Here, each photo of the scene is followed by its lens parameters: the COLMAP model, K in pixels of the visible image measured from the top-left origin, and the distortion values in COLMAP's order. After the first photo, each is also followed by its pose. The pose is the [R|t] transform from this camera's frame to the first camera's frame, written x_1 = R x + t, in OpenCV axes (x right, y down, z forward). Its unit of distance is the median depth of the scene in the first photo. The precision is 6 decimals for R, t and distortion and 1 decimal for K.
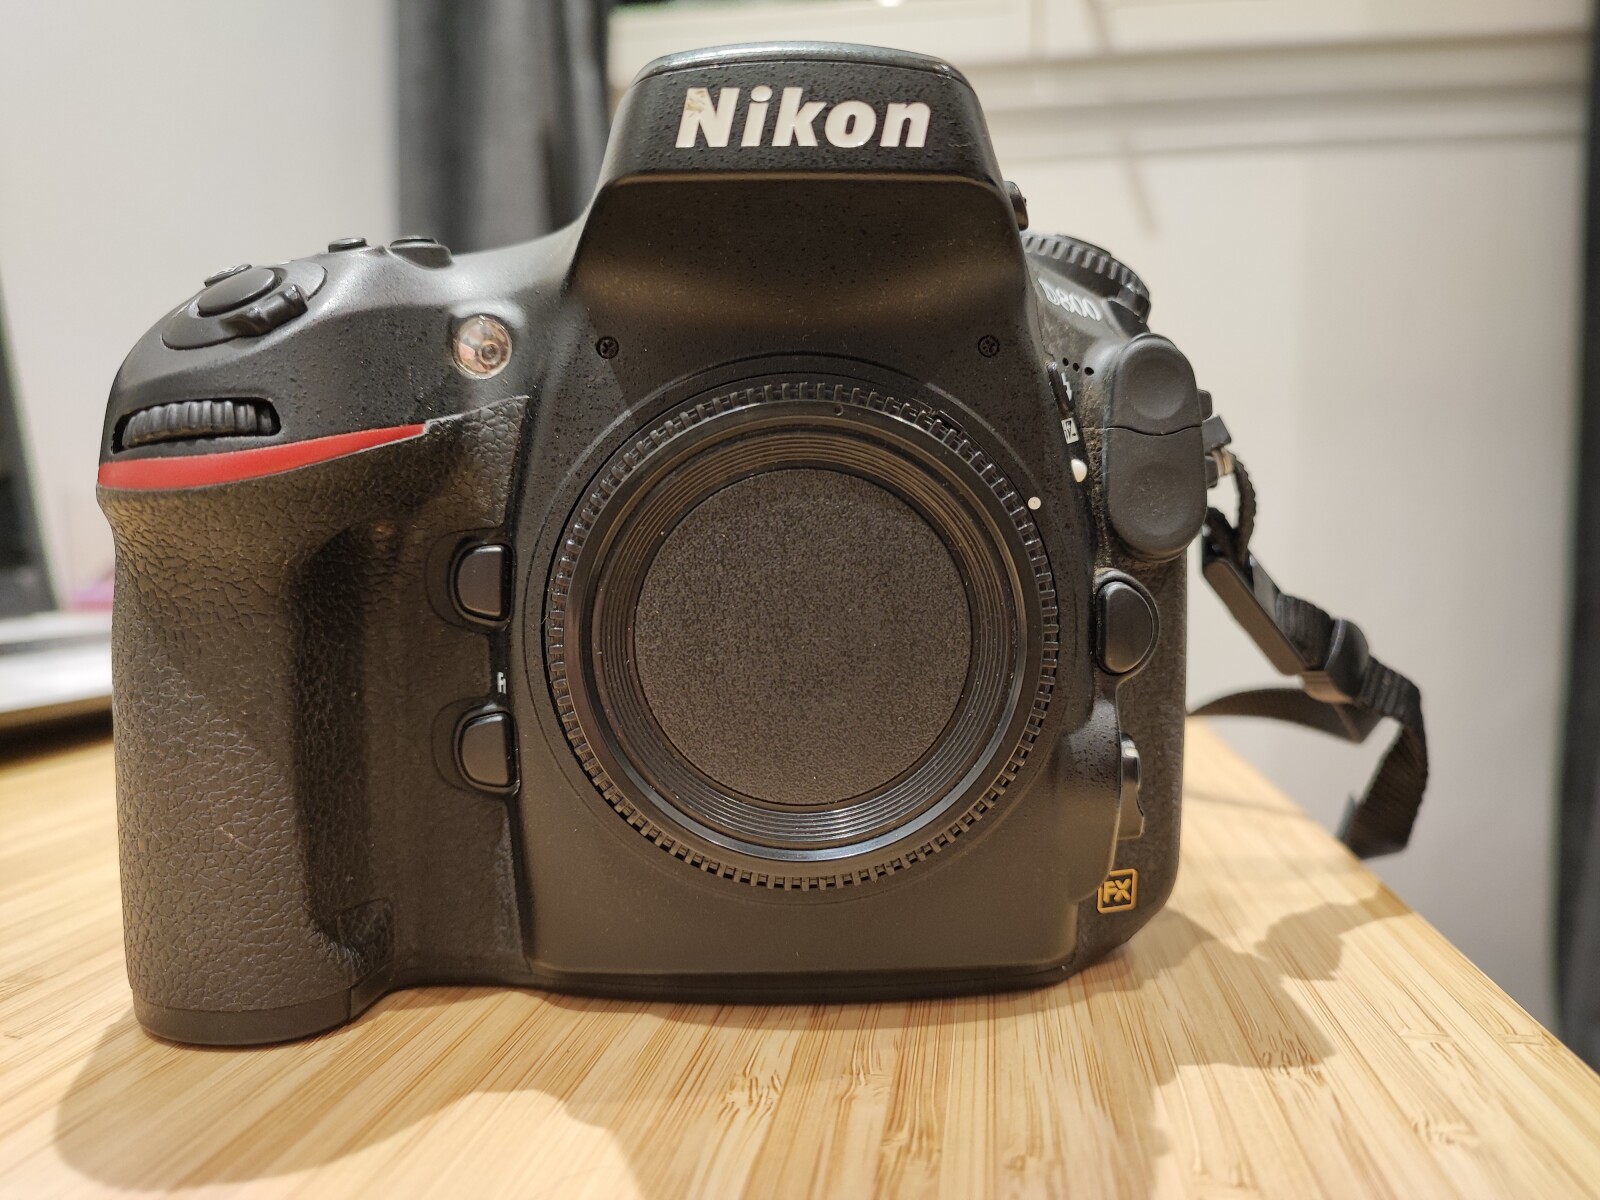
lens RADIAL K [[1232.6, 0, 800.0], [0, 1232.6, 600.0], [0, 0, 1]] dist [-0.038237, -0.005760]
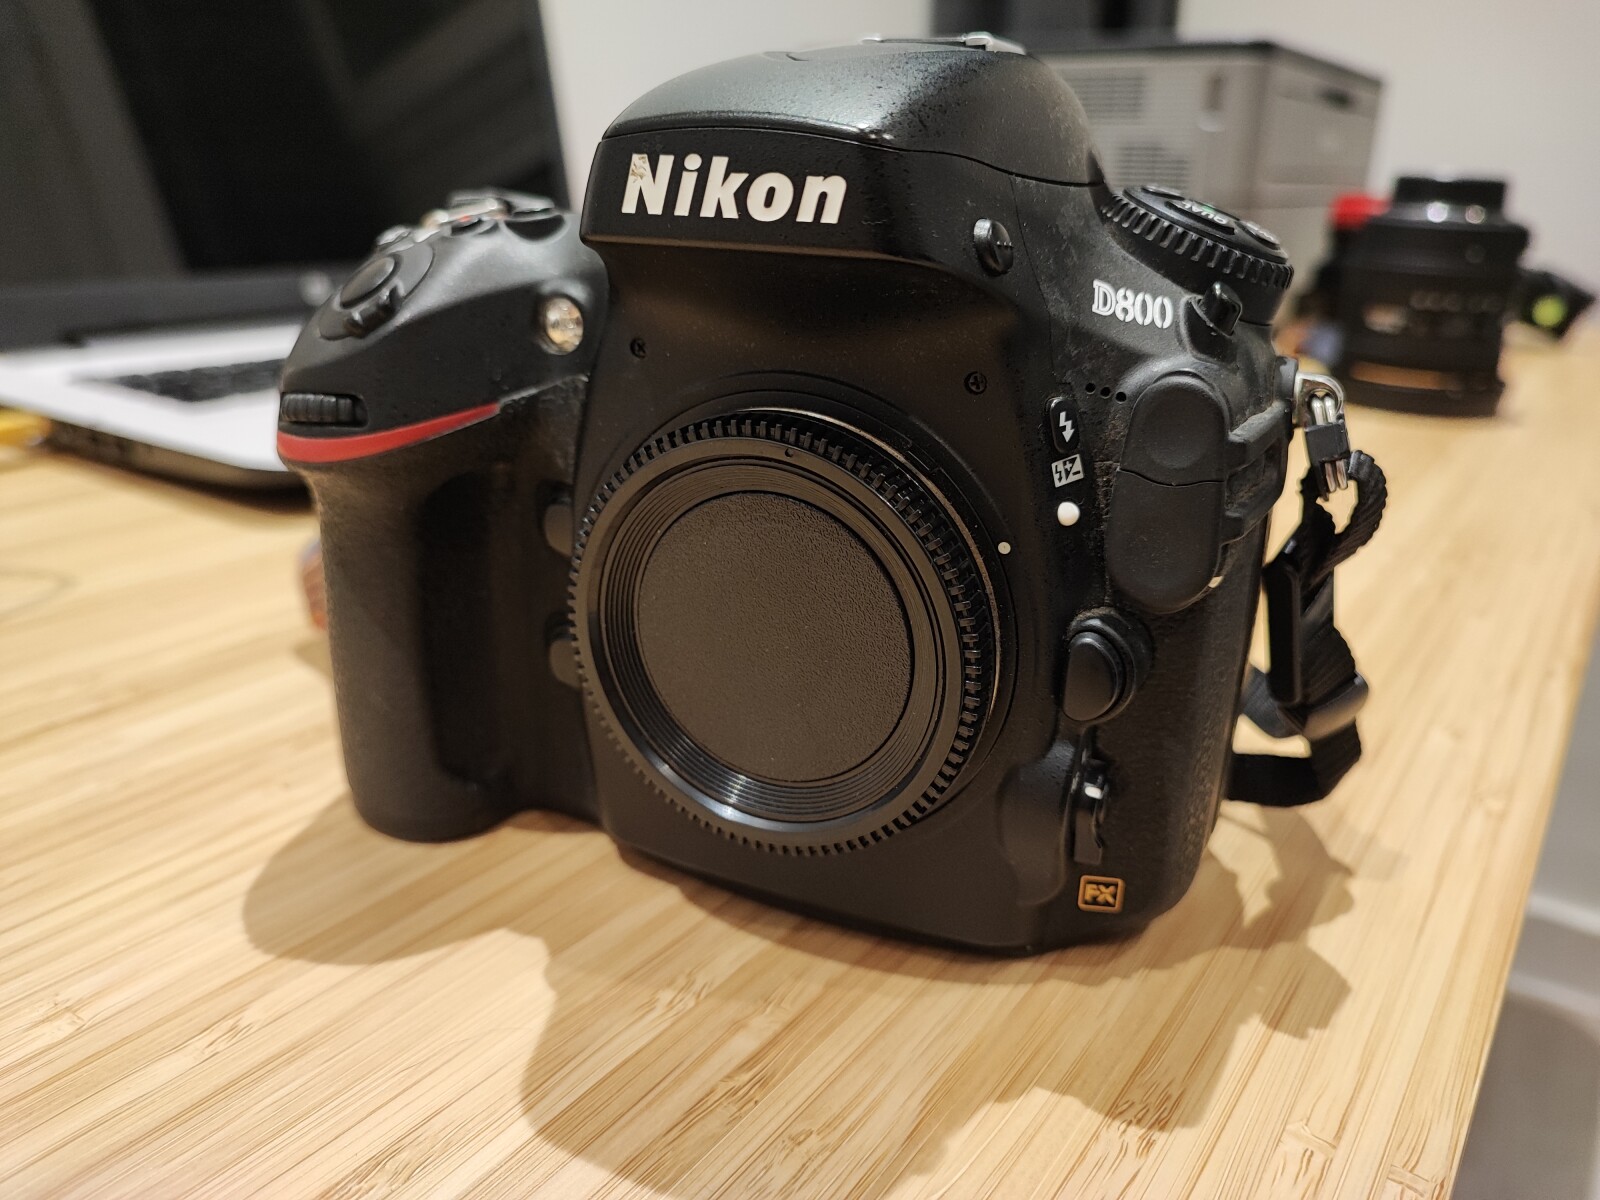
lens RADIAL K [[1232.8, 0, 800.0], [0, 1232.8, 600.0], [0, 0, 1]] dist [-0.057050, 0.006640]
pose [[0.895595, 0.182842, -0.405560, 0.523314], [-0.061723, 0.953888, 0.293748, -0.368607], [0.440568, -0.238047, 0.865583, 0.074179]]
